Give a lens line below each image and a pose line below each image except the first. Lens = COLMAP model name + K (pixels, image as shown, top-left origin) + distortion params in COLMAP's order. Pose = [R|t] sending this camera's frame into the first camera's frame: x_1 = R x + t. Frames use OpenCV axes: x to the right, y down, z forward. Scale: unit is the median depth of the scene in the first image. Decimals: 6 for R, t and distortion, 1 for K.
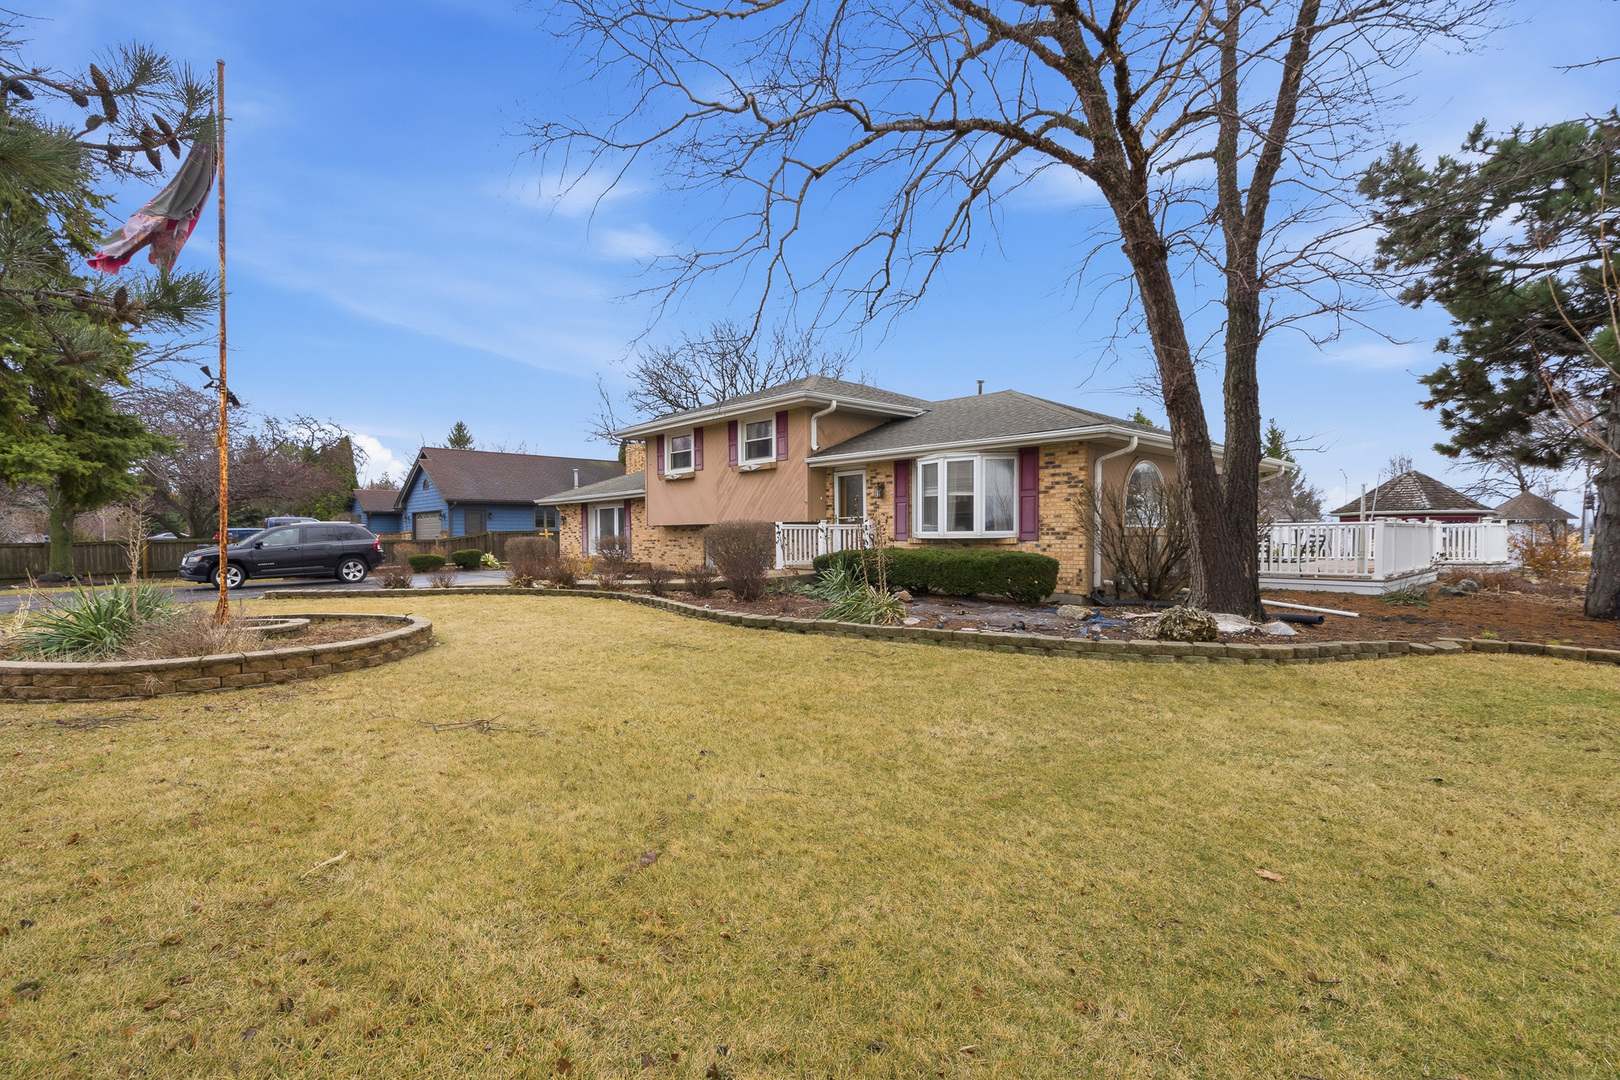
lens RADIAL K [[757.7, 0, 810.0], [0, 757.7, 540.0], [0, 0, 1]] dist [-0.001981, -0.000119]
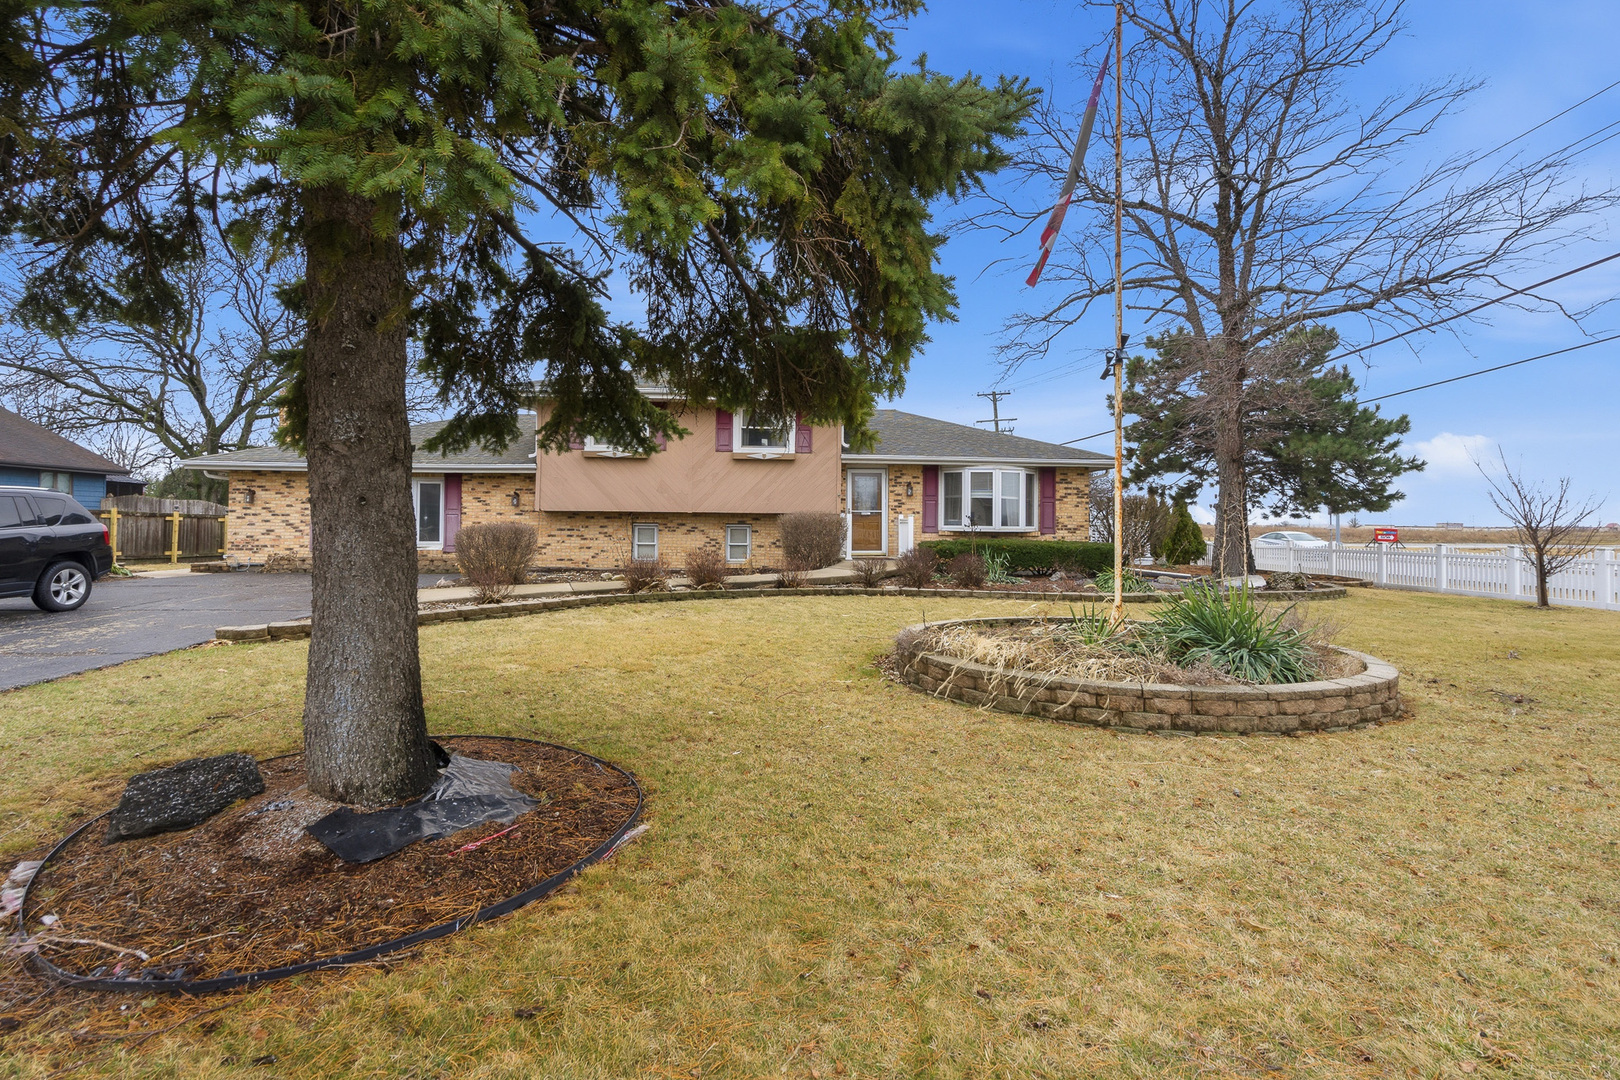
lens RADIAL K [[770.0, 0, 809.2], [0, 770.0, 511.4], [0, 0, 1]] dist [-0.002352, -0.000174]
pose [[0.625768, 0.024014, 0.779640, -0.952433], [-0.008940, 0.999681, -0.023616, -0.002588], [-0.779958, 0.007808, 0.625783, 0.392547]]
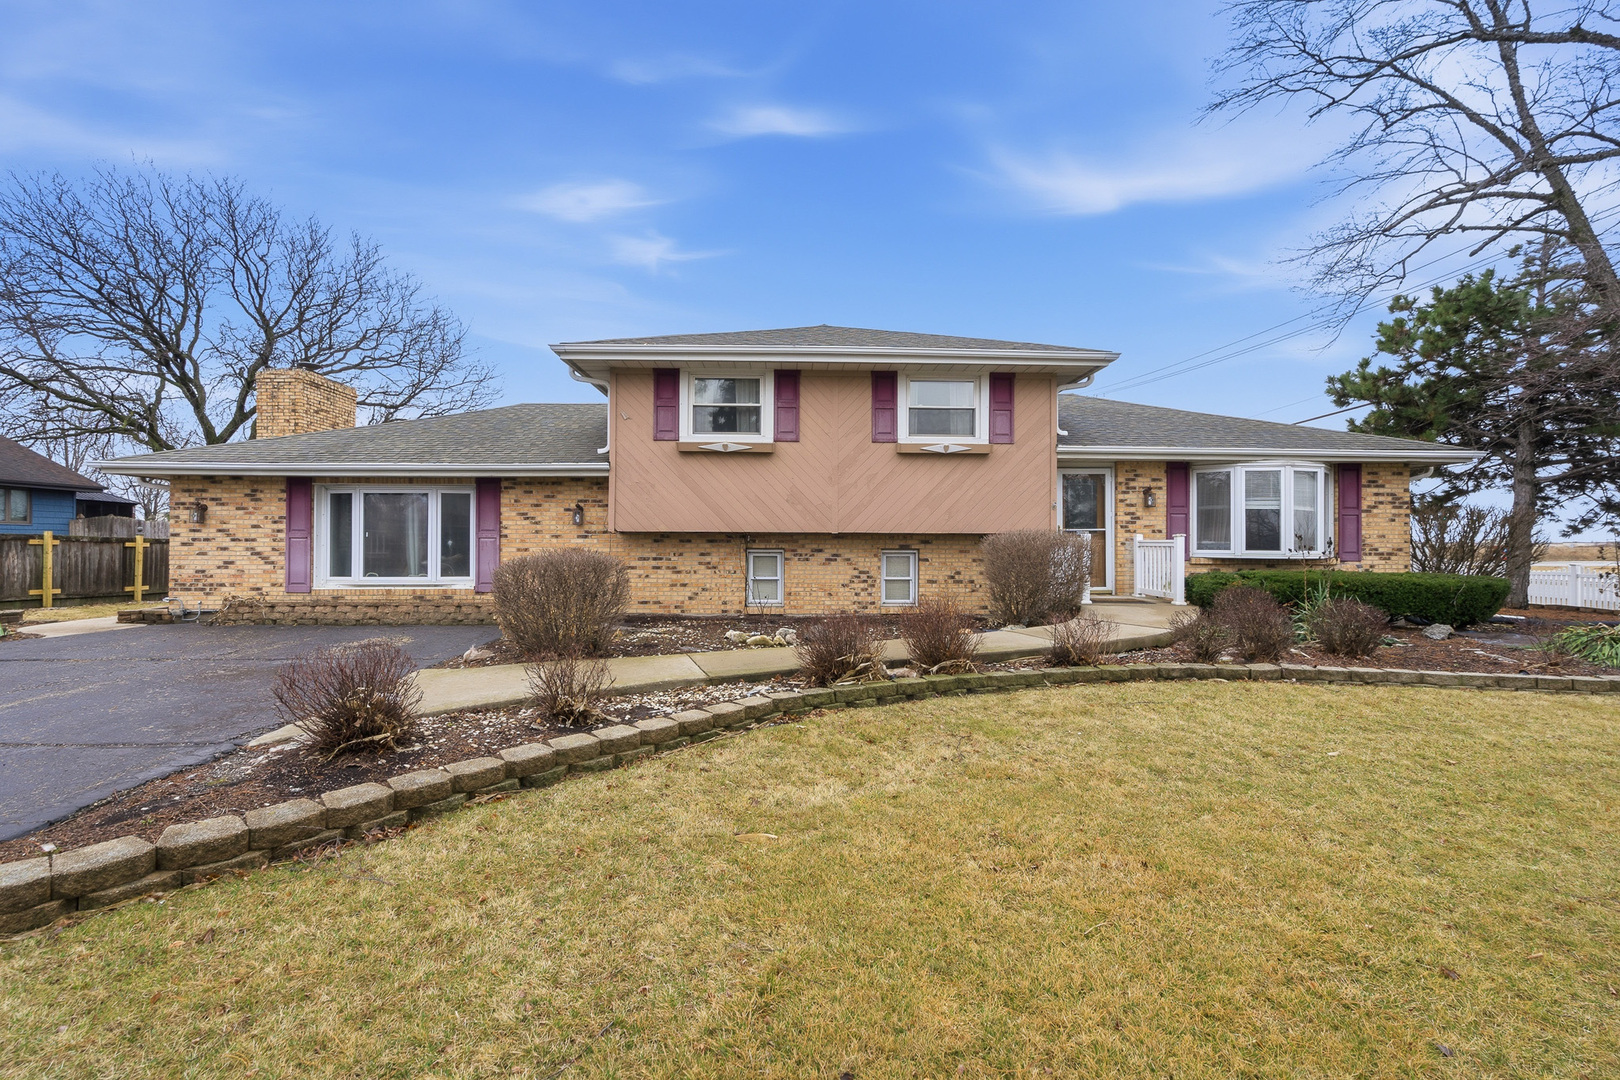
lens RADIAL K [[757.7, 0, 810.0], [0, 757.7, 540.0], [0, 0, 1]] dist [-0.001981, -0.000119]
pose [[0.648899, 0.011686, 0.760785, -0.762628], [-0.003750, 0.999919, -0.012161, -0.010078], [-0.760865, 0.005039, 0.648891, 0.779163]]
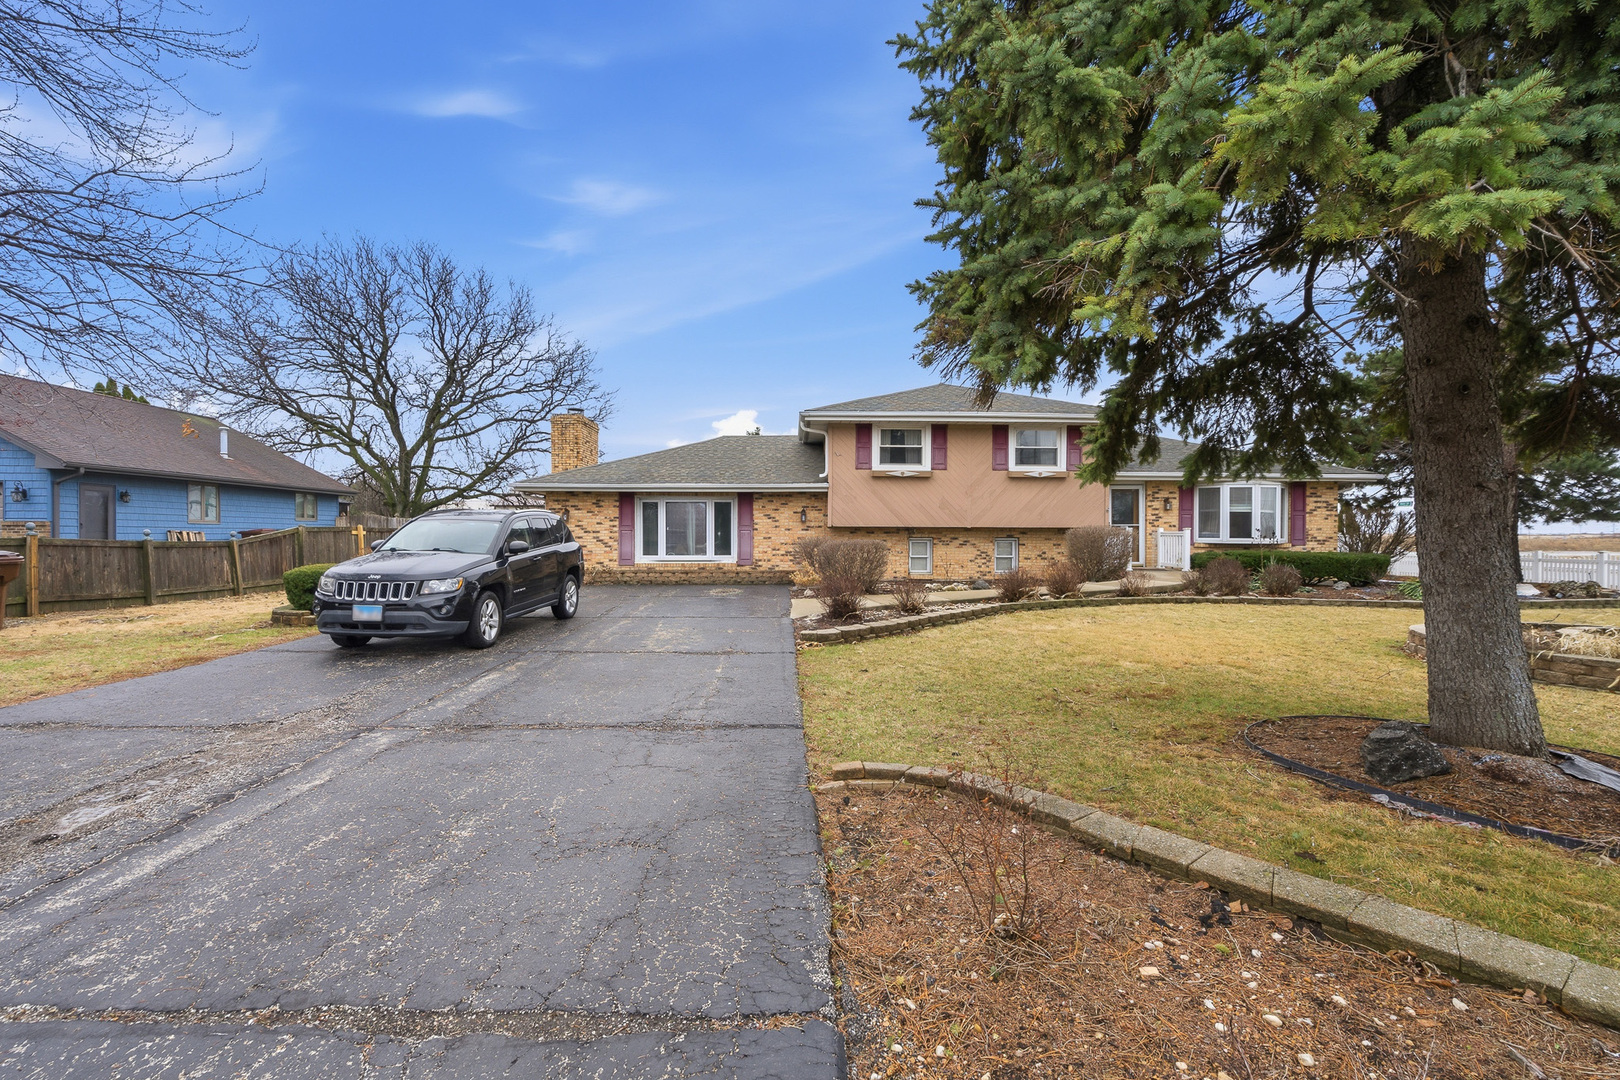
lens RADIAL K [[753.2, 0, 806.9], [0, 753.2, 538.0], [0, 0, 1]] dist [-0.001924, 0.000516]
pose [[0.659406, 0.005293, 0.751768, -1.252971], [-0.003250, 0.999986, -0.004190, -0.003470], [-0.751780, 0.000320, 0.659414, 0.652496]]
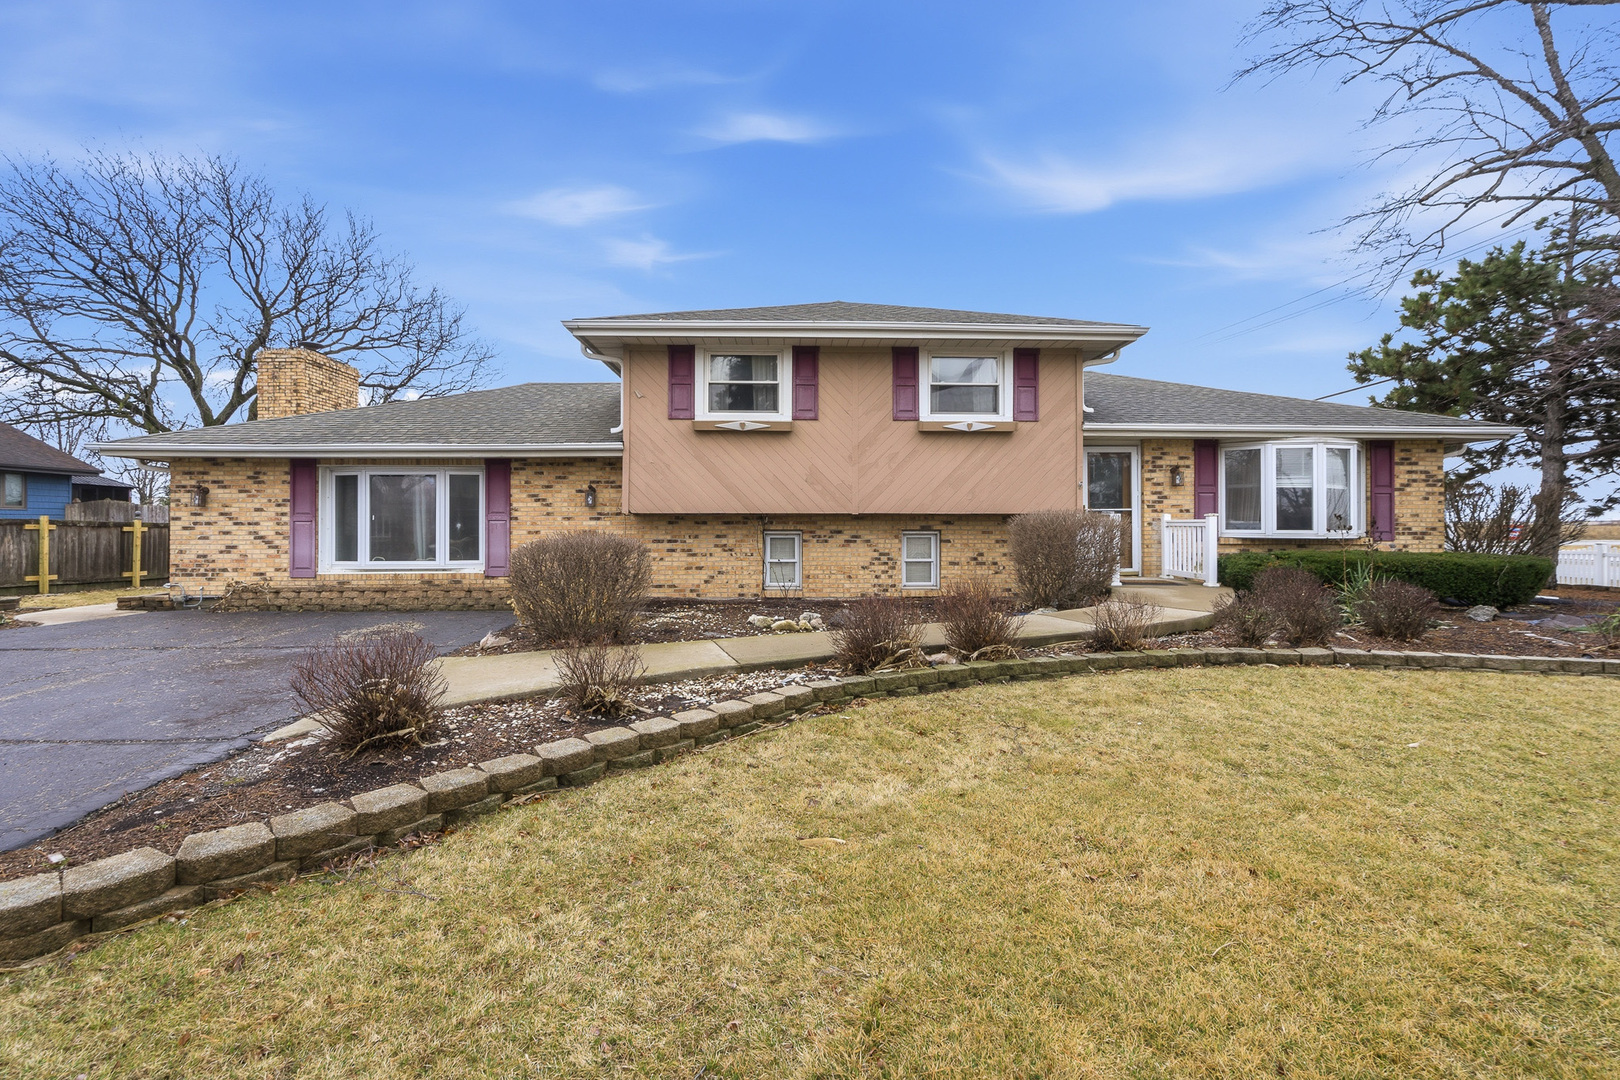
lens RADIAL K [[761.9, 0, 809.8], [0, 761.9, 525.1], [0, 0, 1]] dist [-0.001648, -0.000021]
pose [[0.648229, 0.005586, 0.761425, -0.762804], [0.000432, 0.999970, -0.007705, -0.009893], [-0.761446, 0.005324, 0.648207, 0.805992]]
